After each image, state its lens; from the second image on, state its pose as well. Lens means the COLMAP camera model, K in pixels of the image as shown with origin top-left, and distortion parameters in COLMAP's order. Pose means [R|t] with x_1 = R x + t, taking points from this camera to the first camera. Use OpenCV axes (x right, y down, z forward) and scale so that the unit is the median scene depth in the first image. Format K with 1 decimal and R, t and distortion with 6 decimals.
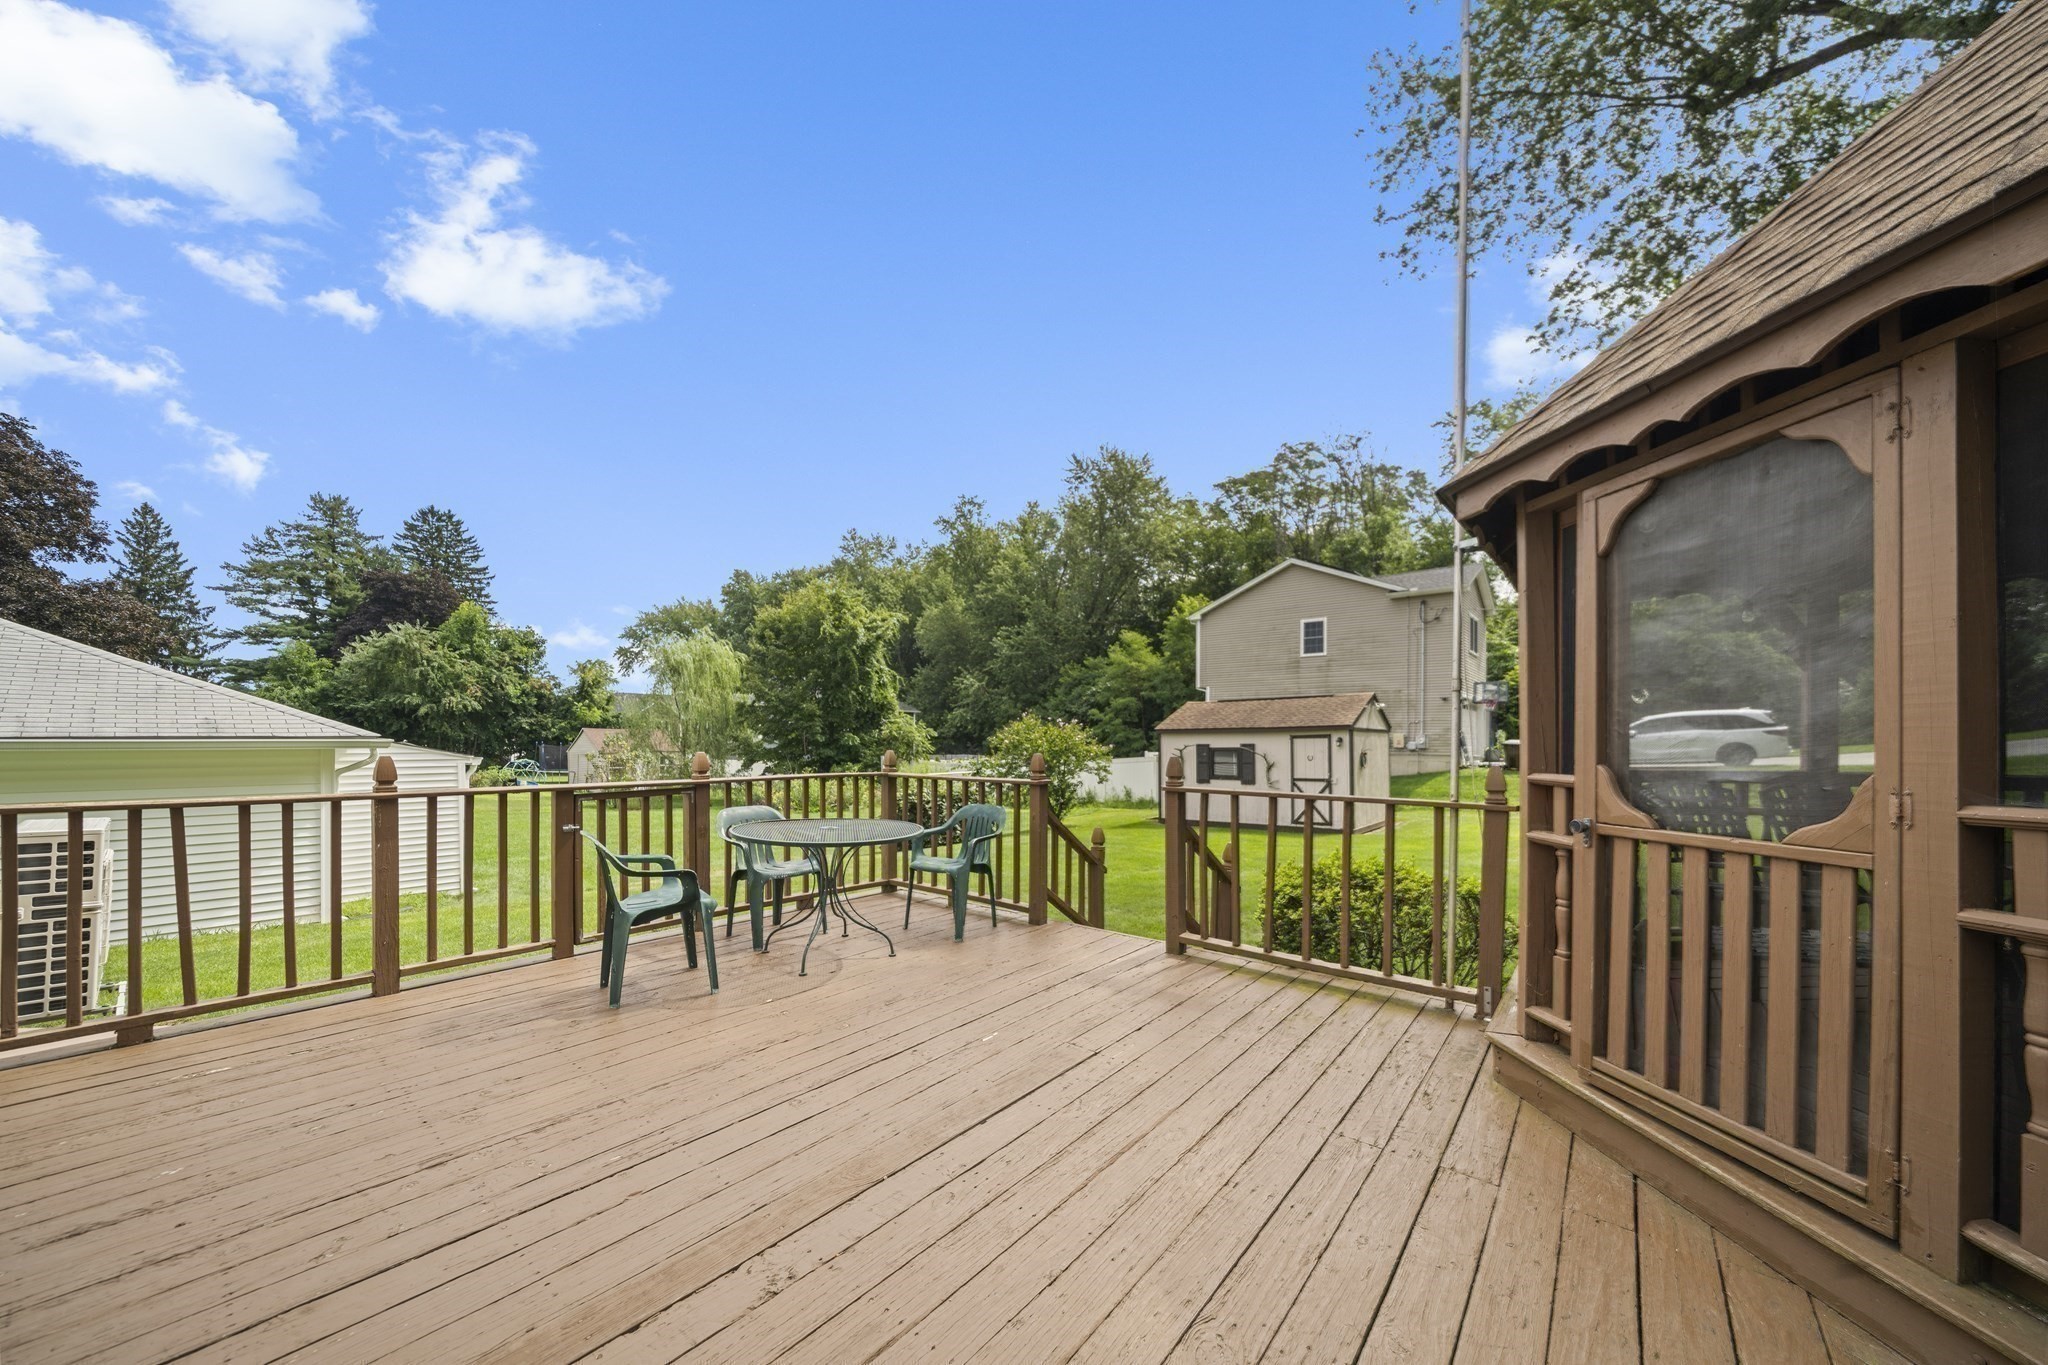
lens RADIAL K [[698.6, 0, 1033.3], [0, 698.6, 739.1], [0, 0, 1]] dist [-0.013772, -0.000398]
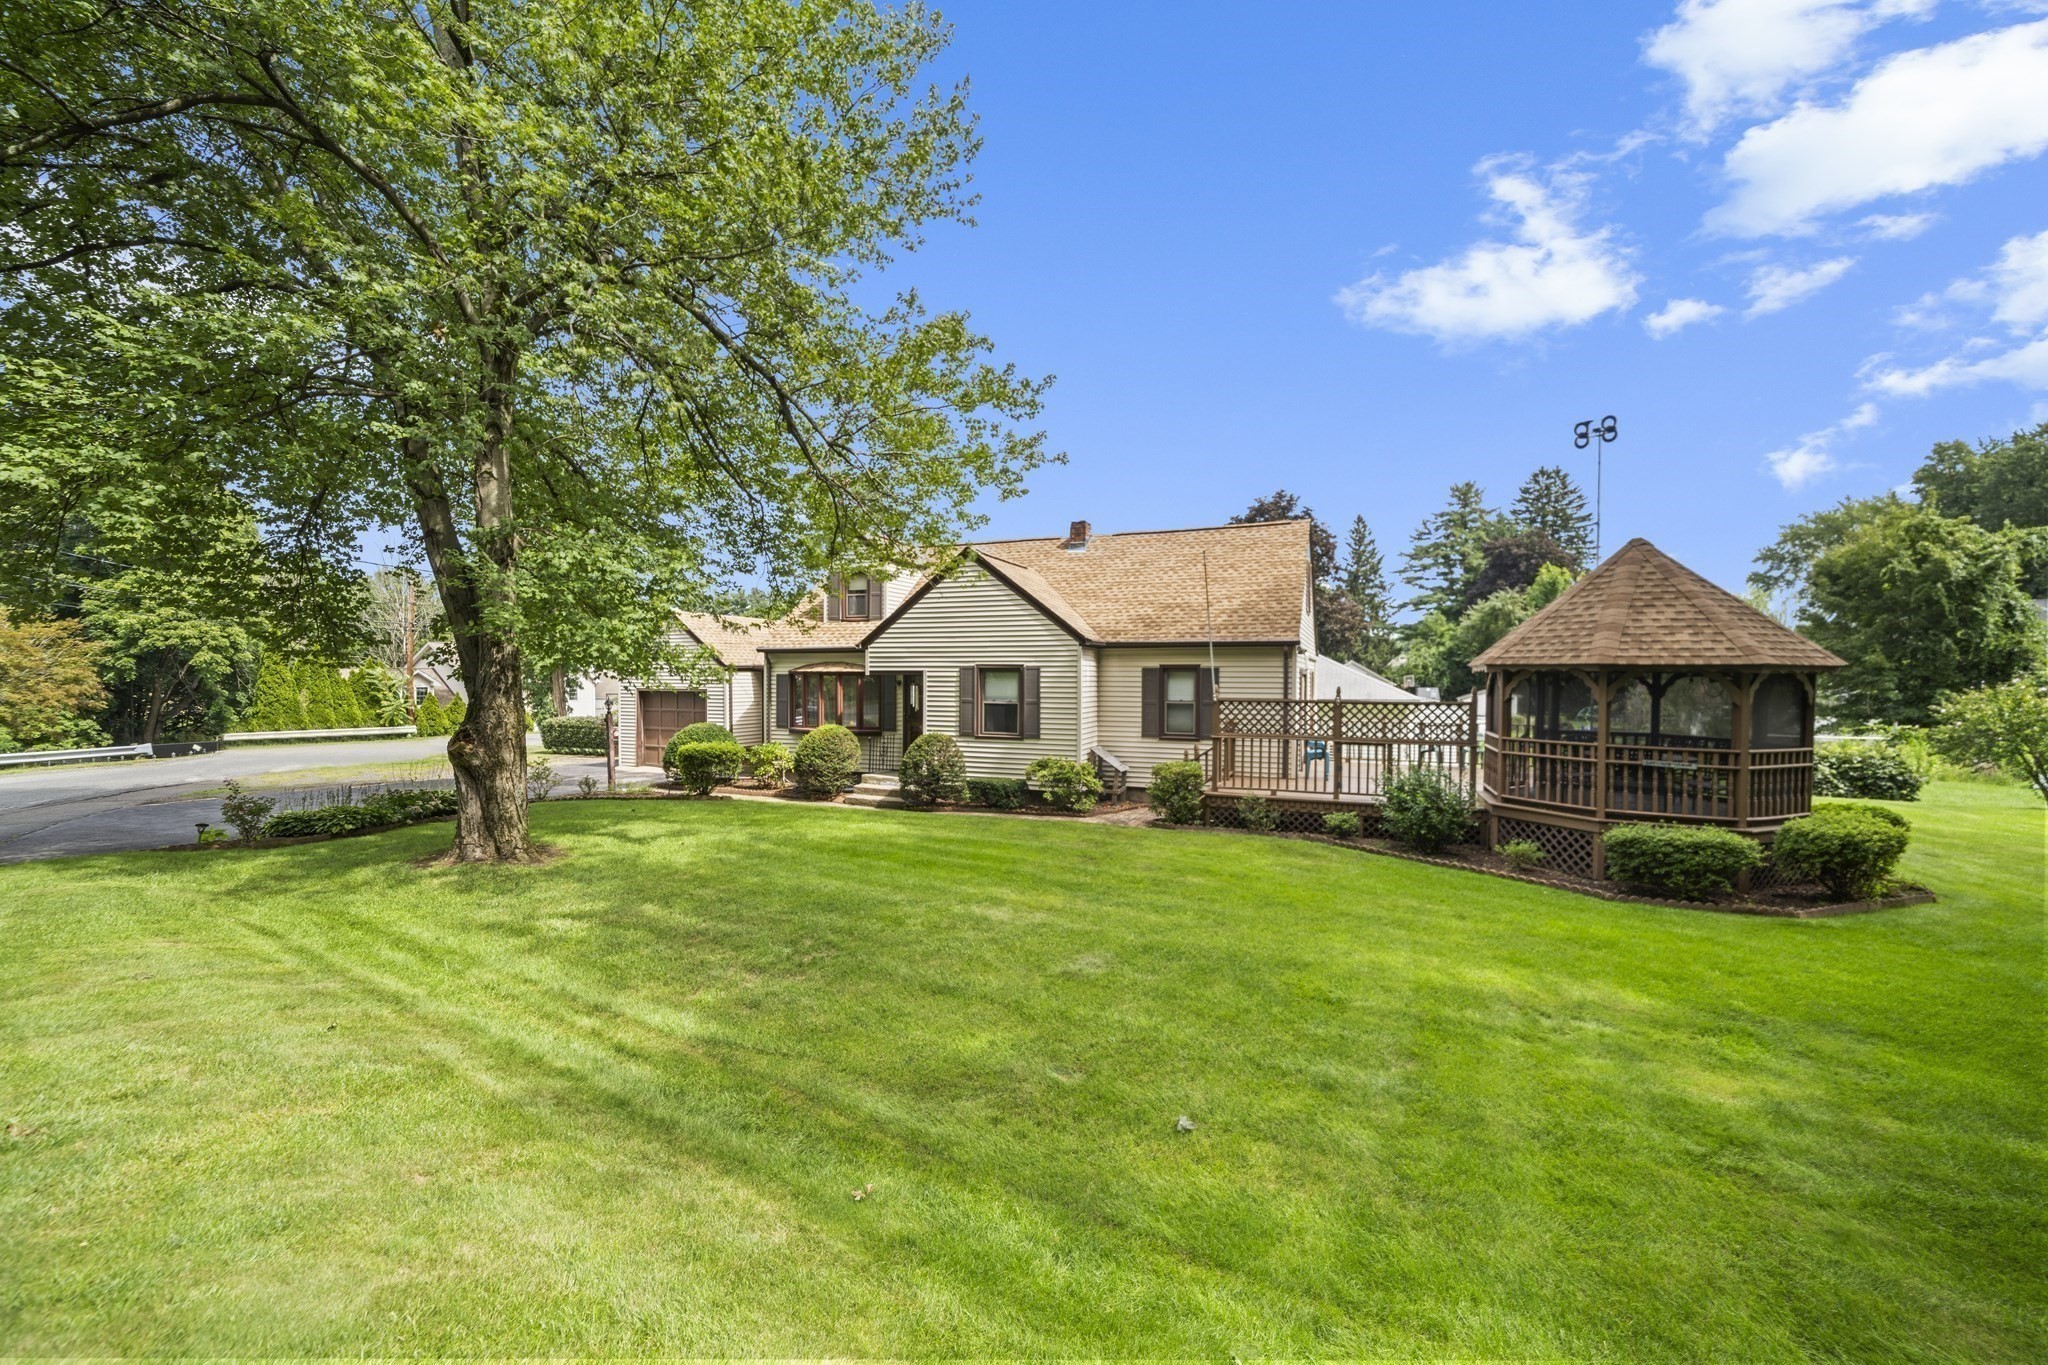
lens RADIAL K [[816.3, 0, 1030.9], [0, 816.3, 672.8], [0, 0, 1]] dist [-0.000679, 0.000391]
pose [[0.269195, 0.001908, -0.963084, 0.235650], [-0.011427, 0.999934, -0.001213, -0.009688], [0.963018, 0.011332, 0.269199, -0.179323]]
